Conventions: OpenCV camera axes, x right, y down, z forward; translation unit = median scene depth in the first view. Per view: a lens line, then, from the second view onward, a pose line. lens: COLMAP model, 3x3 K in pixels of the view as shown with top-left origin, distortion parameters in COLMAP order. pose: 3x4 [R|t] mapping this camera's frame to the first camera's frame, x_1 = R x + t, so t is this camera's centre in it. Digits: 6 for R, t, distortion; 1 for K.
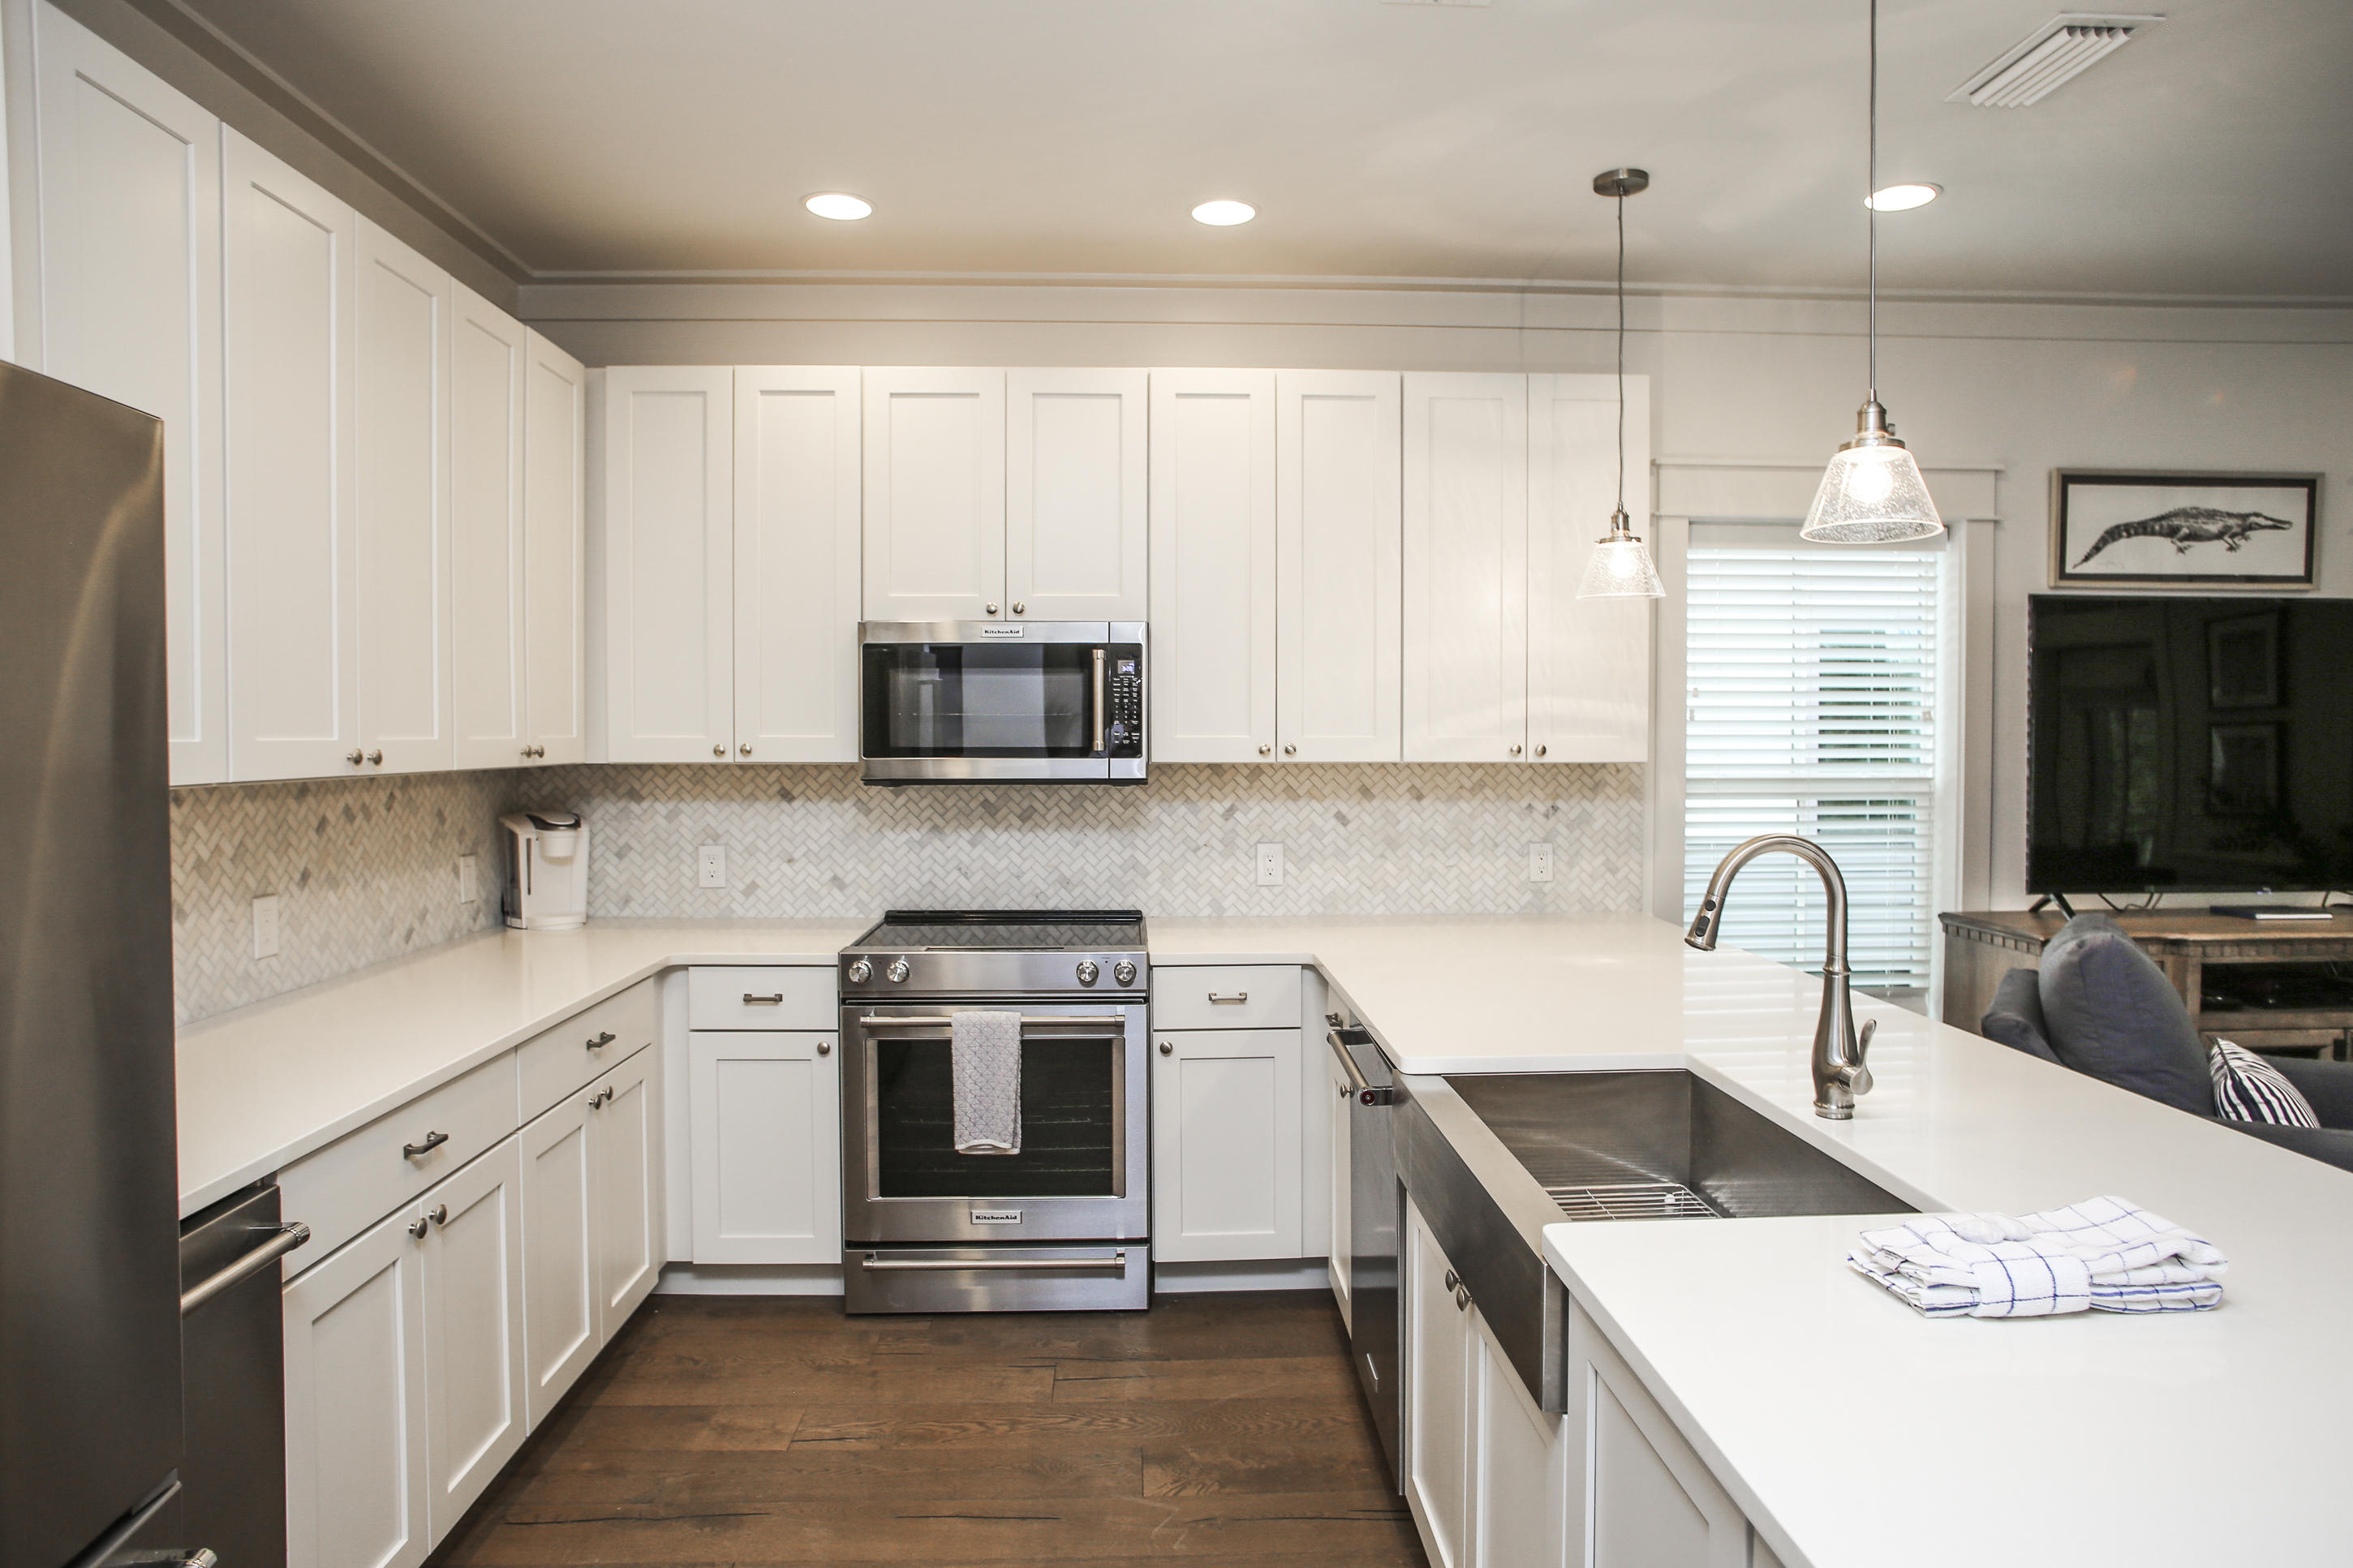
lens RADIAL K [[1423.8, 0, 1183.8], [0, 1423.8, 768.1], [0, 0, 1]] dist [-0.076739, 0.055517]
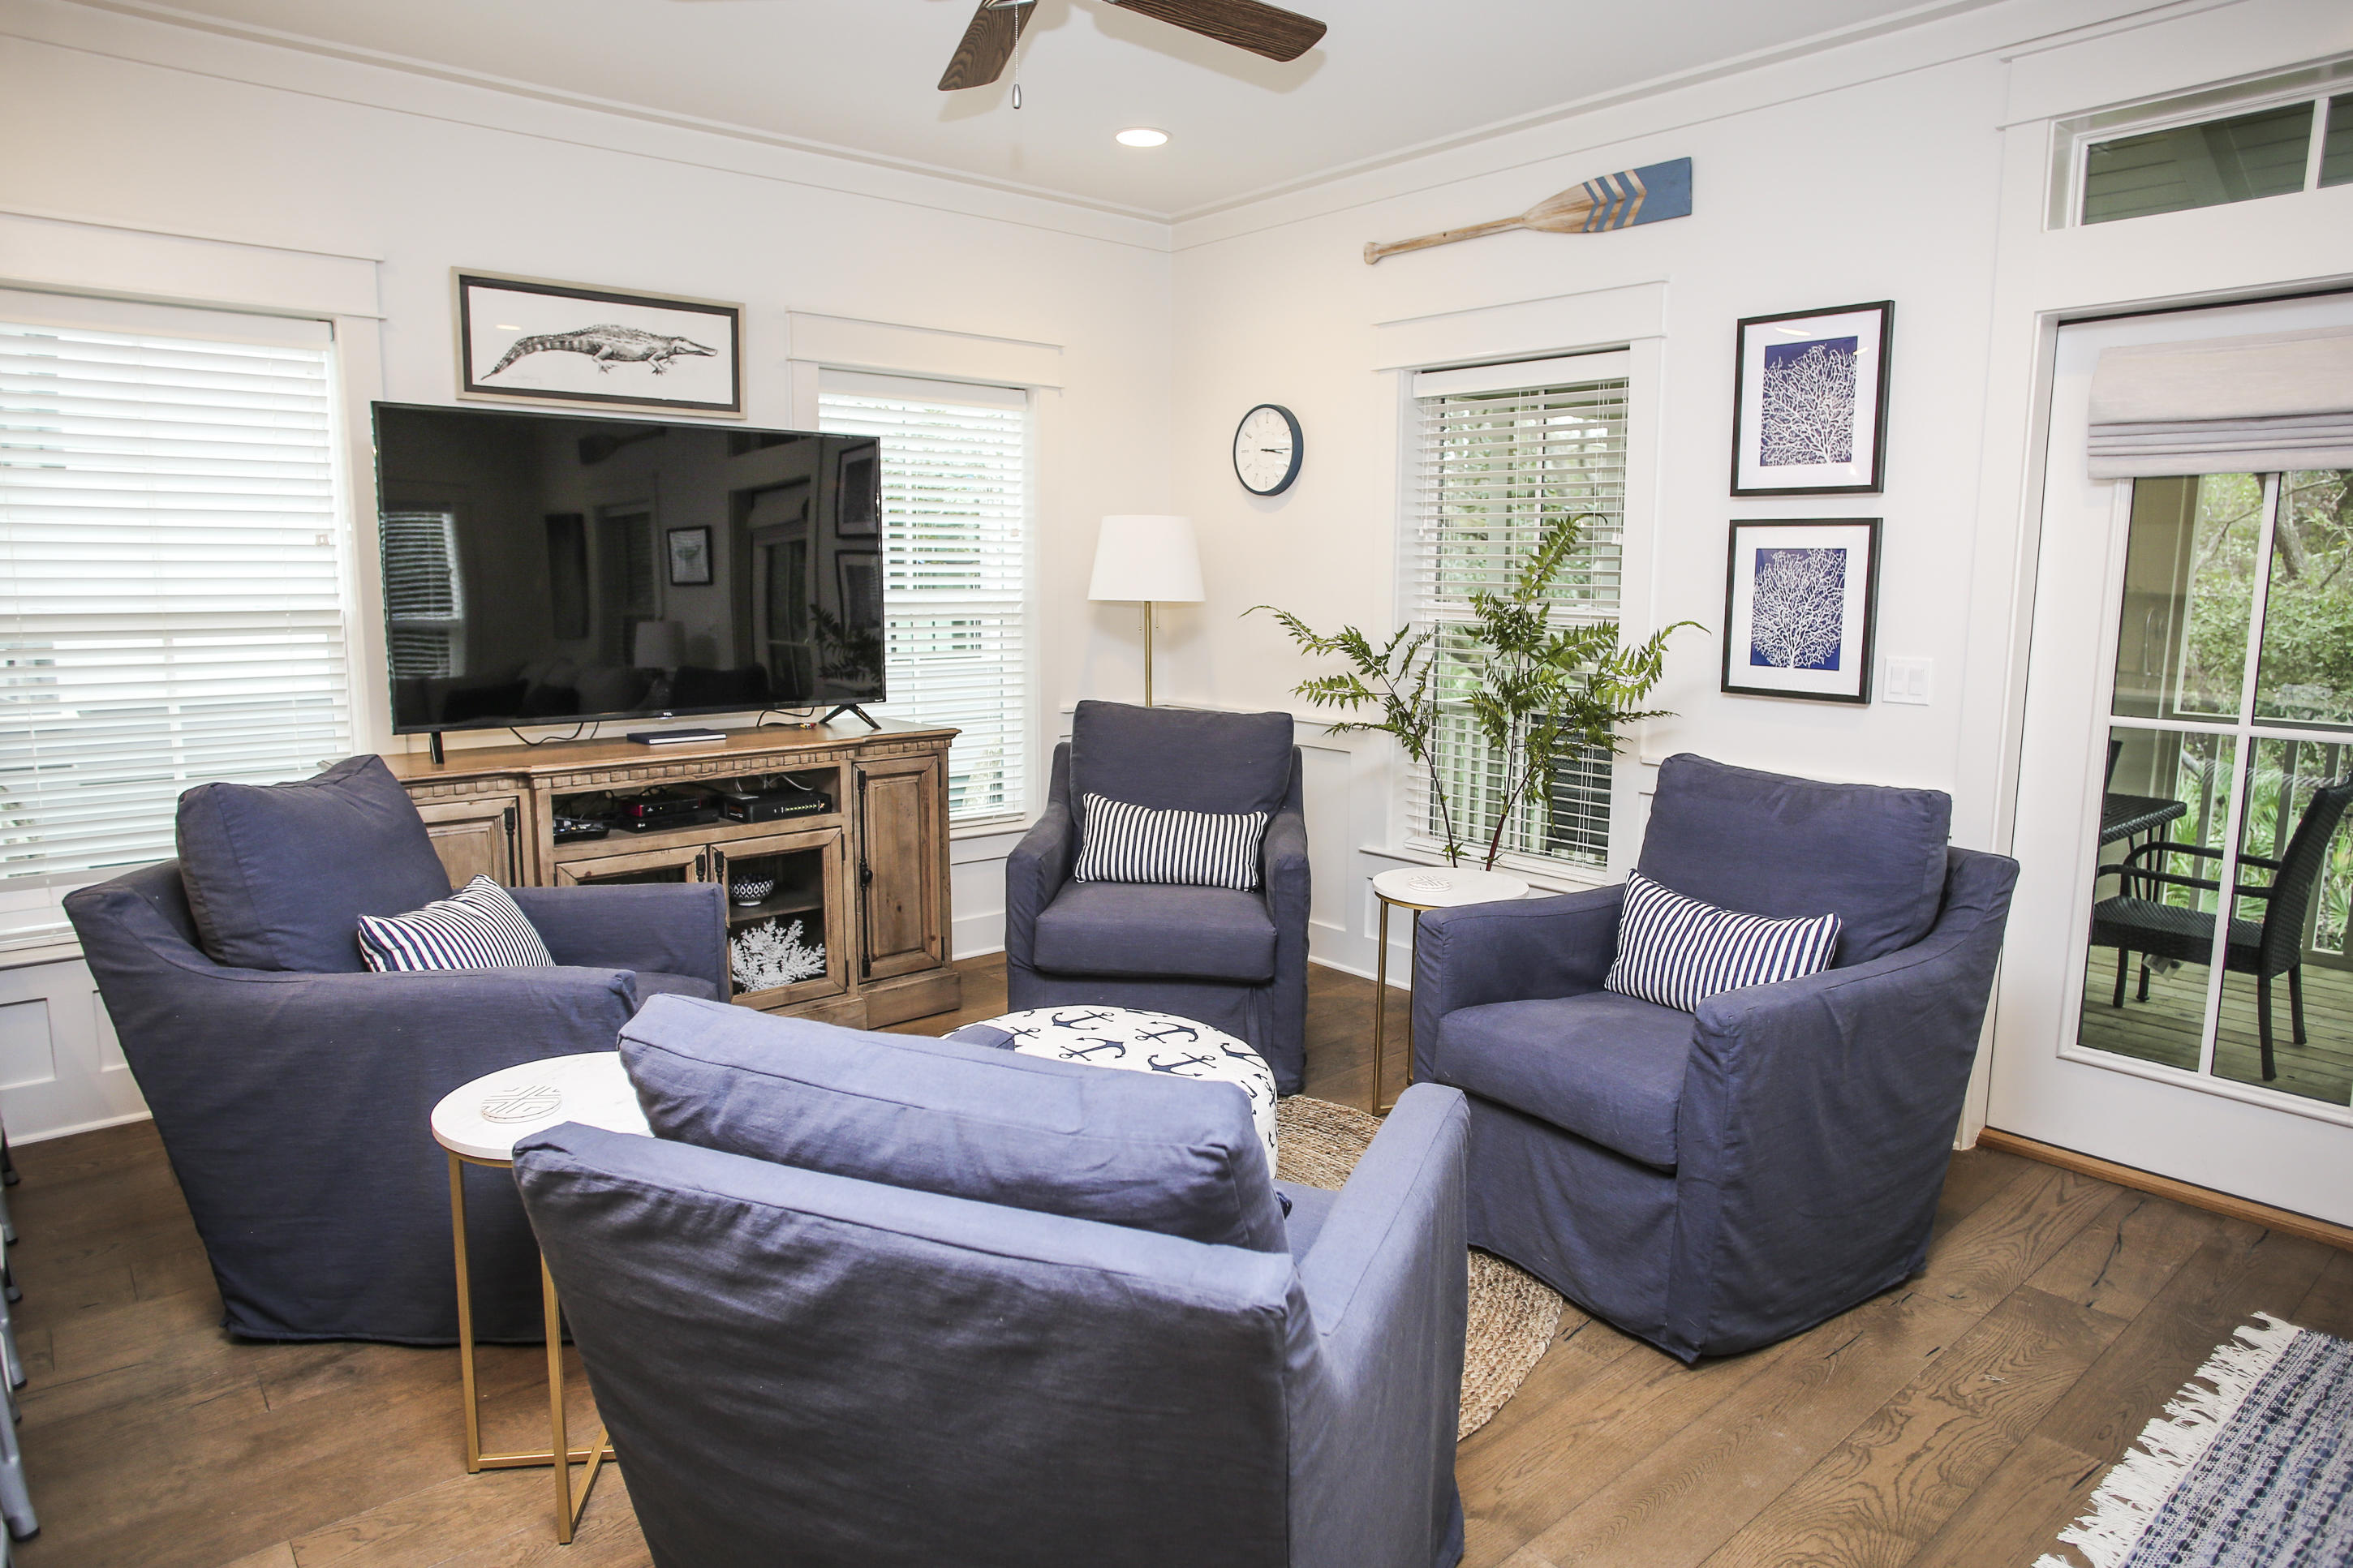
lens RADIAL K [[1423.8, 0, 1183.8], [0, 1423.8, 768.1], [0, 0, 1]] dist [-0.076739, 0.055517]
pose [[0.785328, -0.081254, 0.613724, 0.420216], [0.012243, 0.993194, 0.115828, 0.011374], [-0.618959, -0.083450, 0.780978, -0.038309]]
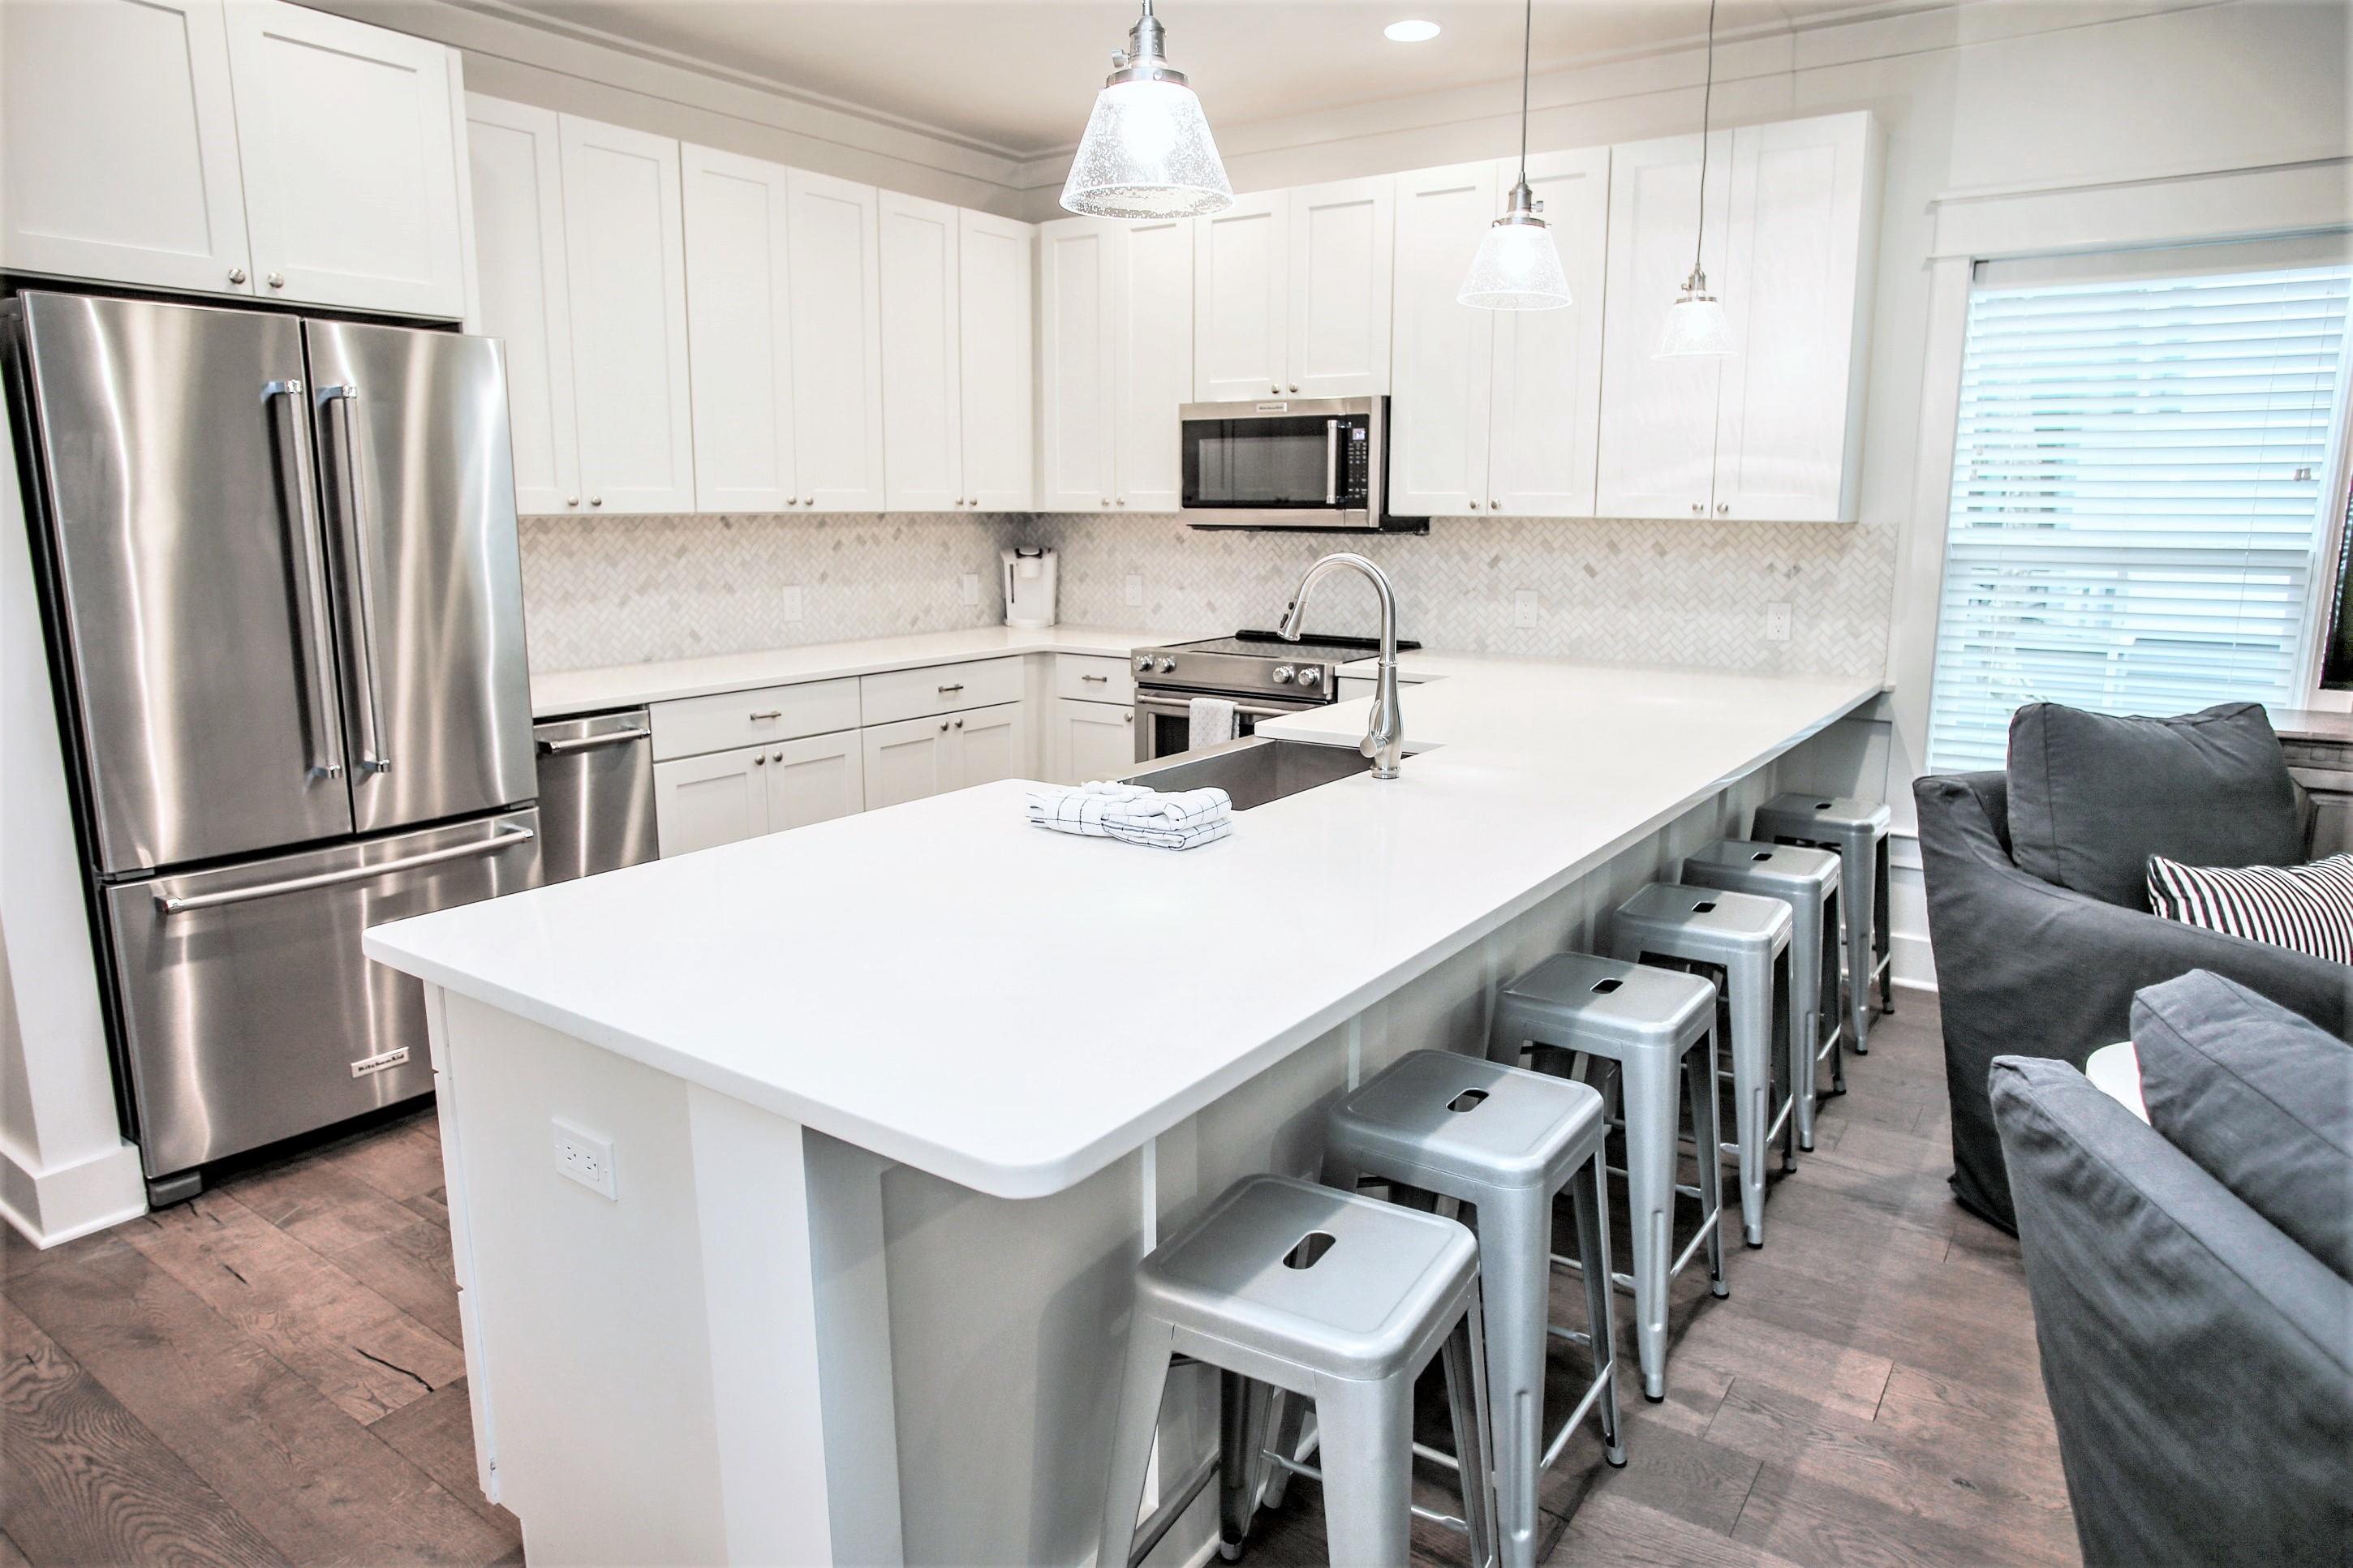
lens RADIAL K [[1427.1, 0, 1183.5], [0, 1427.1, 767.9], [0, 0, 1]] dist [-0.076059, 0.056386]
pose [[0.796041, 0.113746, -0.594458, 0.529369], [-0.020333, 0.986653, 0.161563, 0.015348], [0.604901, -0.116524, 0.787729, -0.069833]]
